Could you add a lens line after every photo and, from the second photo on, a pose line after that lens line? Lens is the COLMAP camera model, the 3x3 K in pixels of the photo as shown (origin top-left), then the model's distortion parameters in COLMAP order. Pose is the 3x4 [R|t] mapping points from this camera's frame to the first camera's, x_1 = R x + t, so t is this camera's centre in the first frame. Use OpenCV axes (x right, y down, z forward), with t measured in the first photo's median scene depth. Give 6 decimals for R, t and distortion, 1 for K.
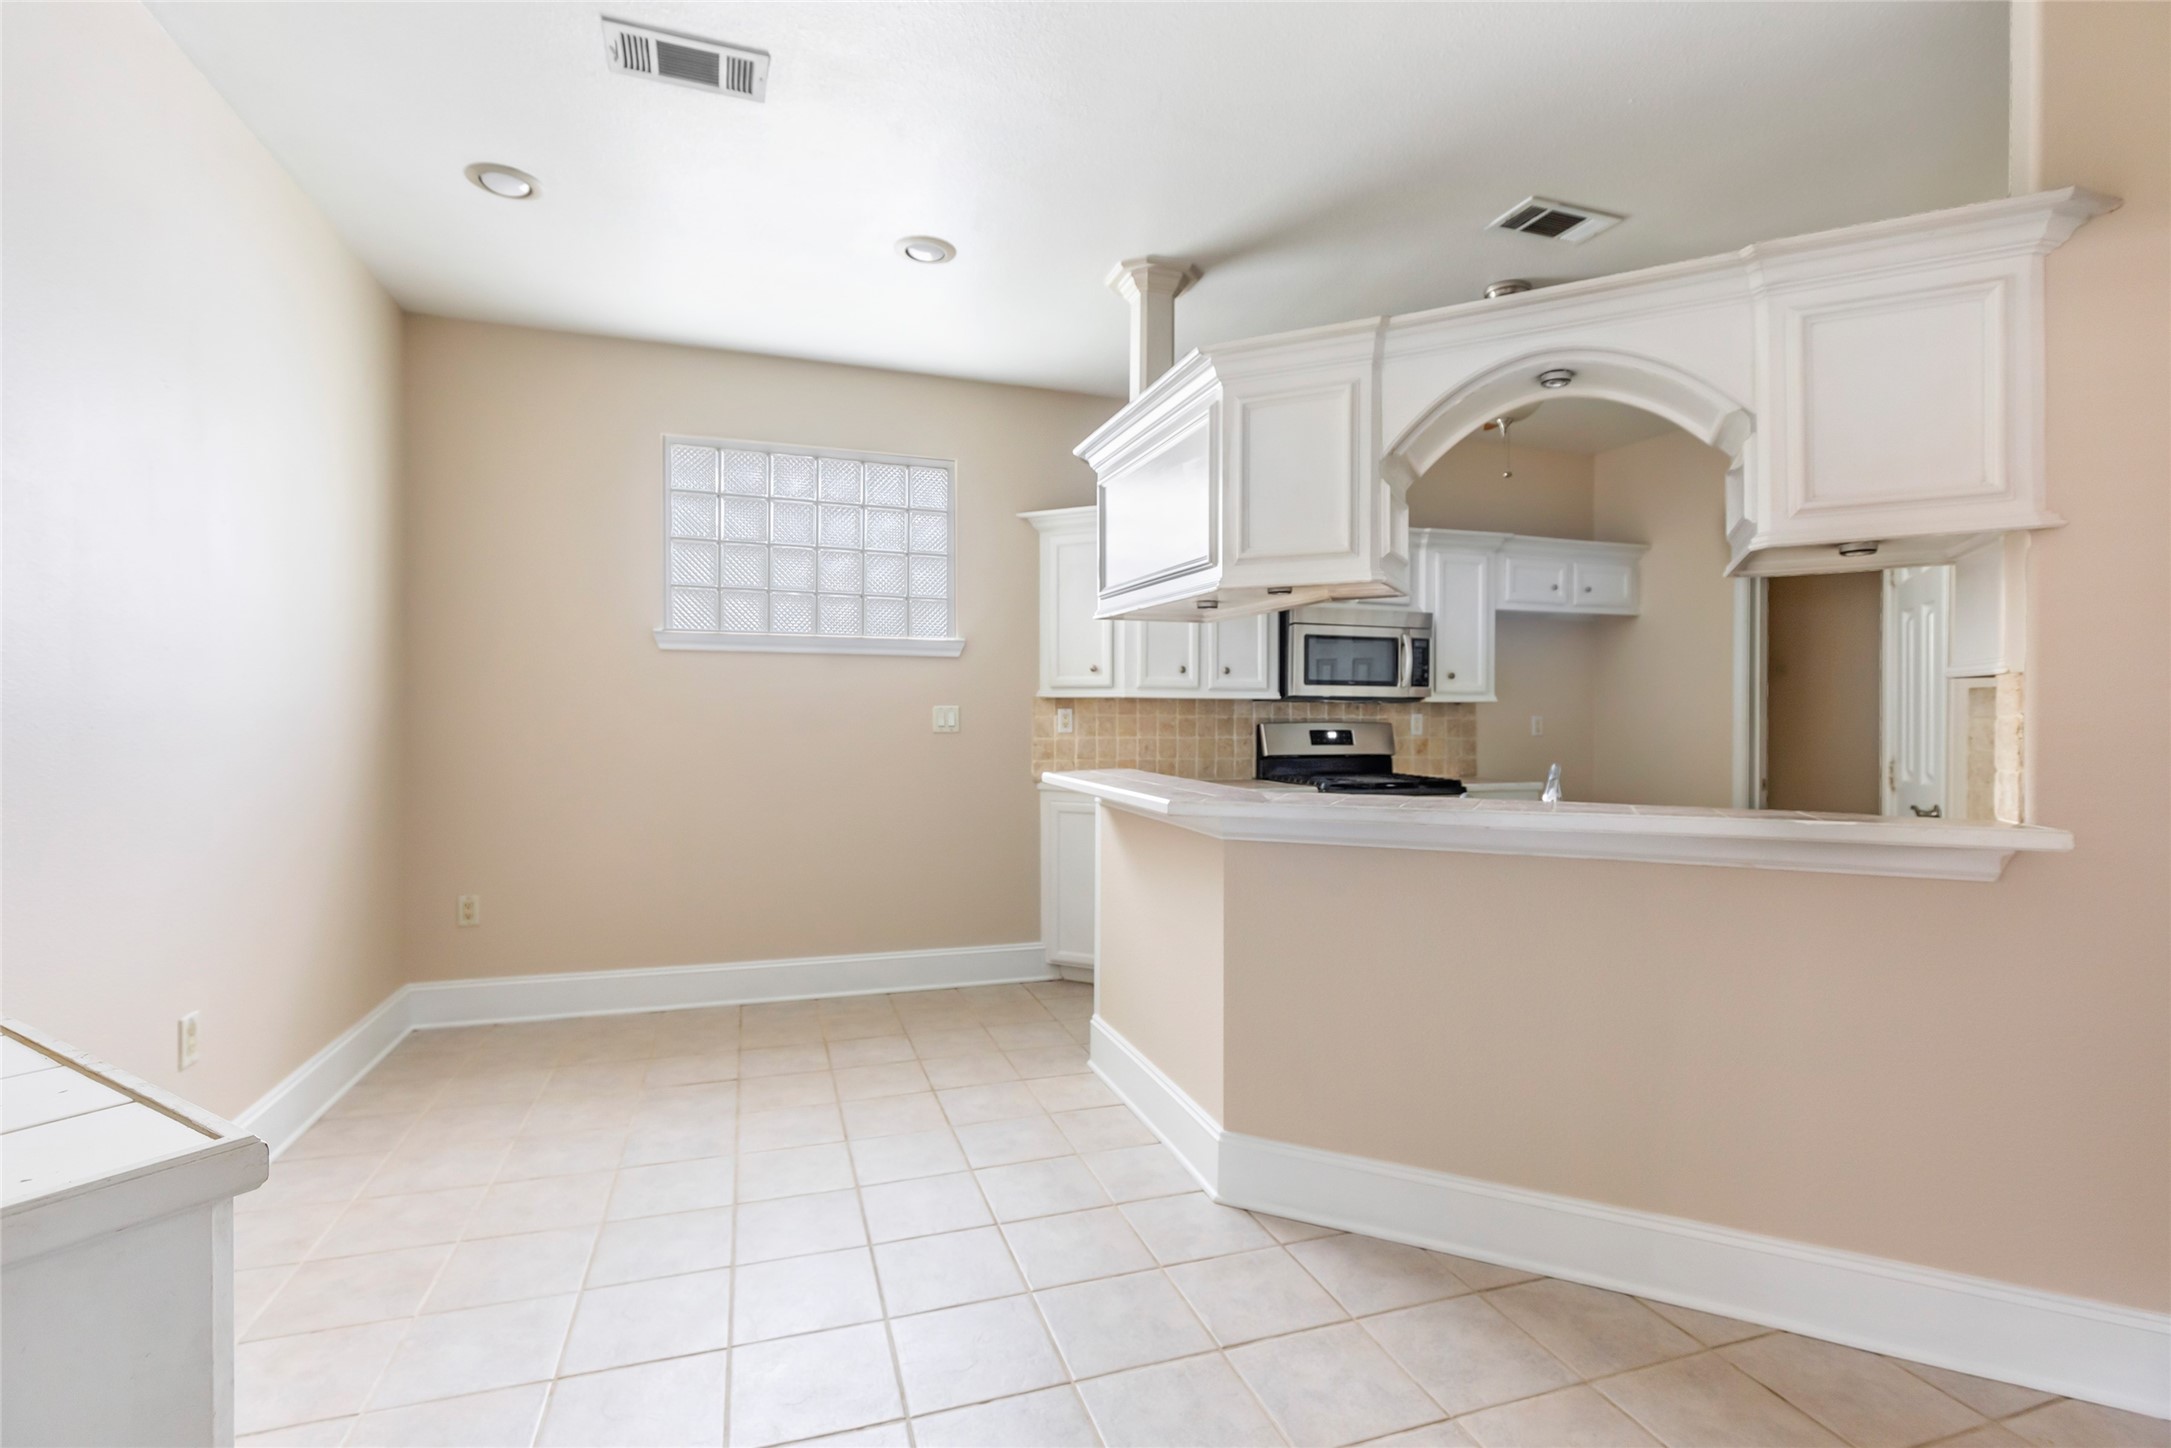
lens RADIAL K [[1015.2, 0, 1085.5], [0, 1015.2, 724.0], [0, 0, 1]] dist [-0.000033, -0.000165]
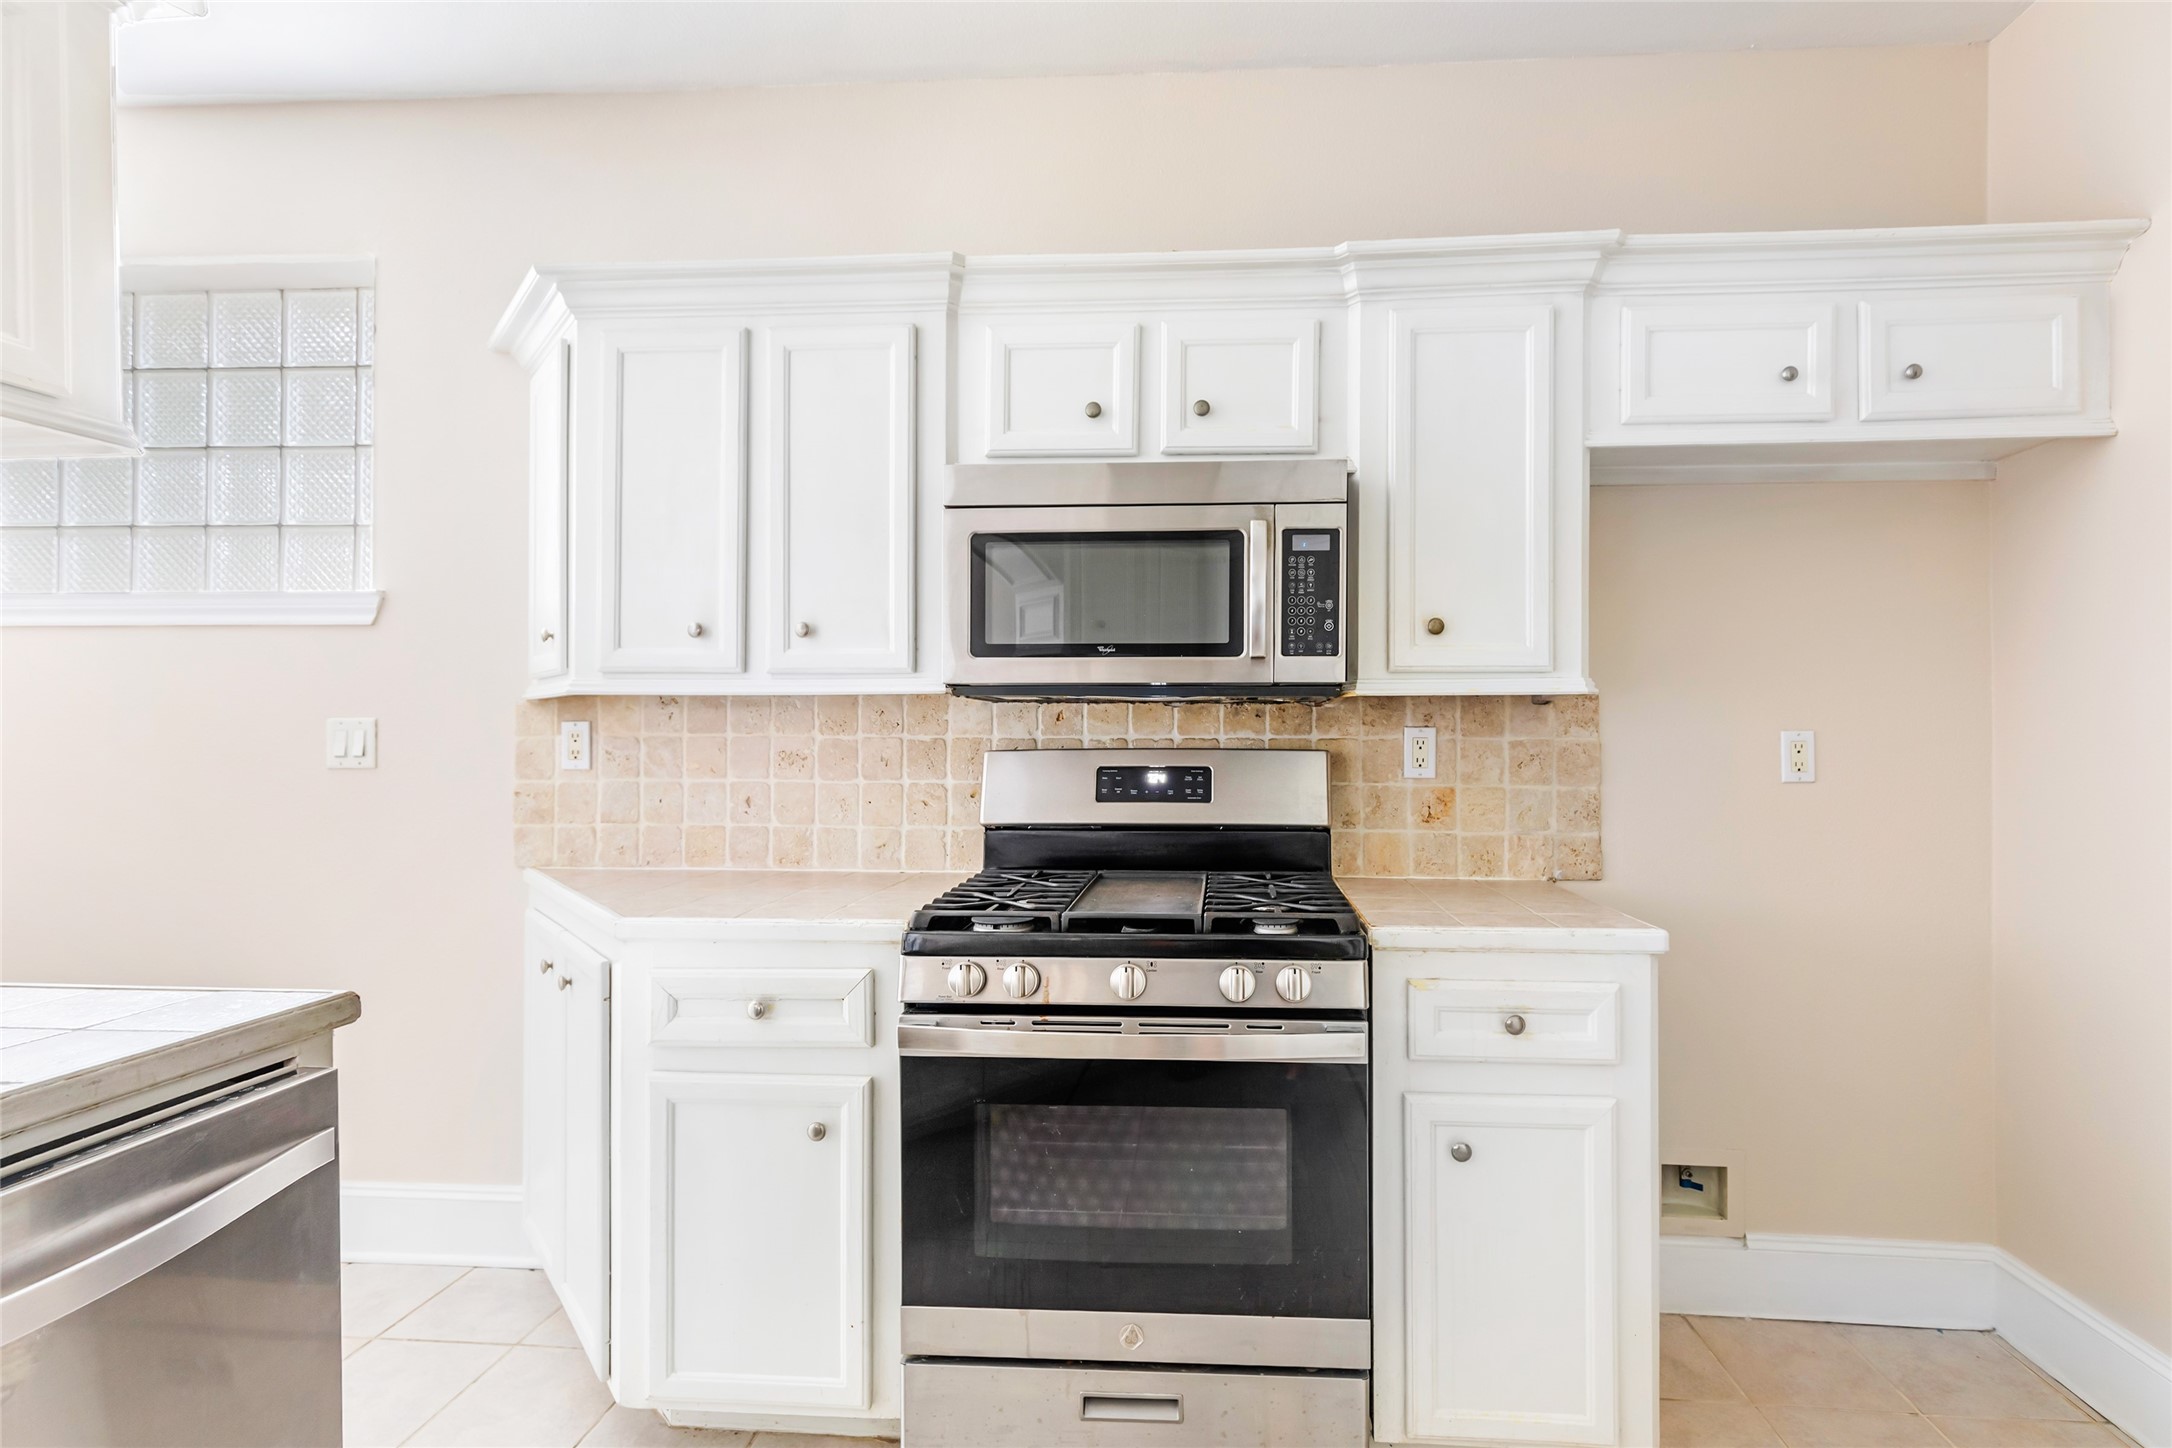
lens RADIAL K [[1048.4, 0, 1144.7], [0, 1048.4, 732.8], [0, 0, 1]] dist [0.002227, 0.000178]
pose [[0.923325, -0.006508, -0.383963, 0.412063], [0.000625, 0.999881, -0.015444, -0.001480], [0.384018, 0.014020, 0.923219, 0.596825]]
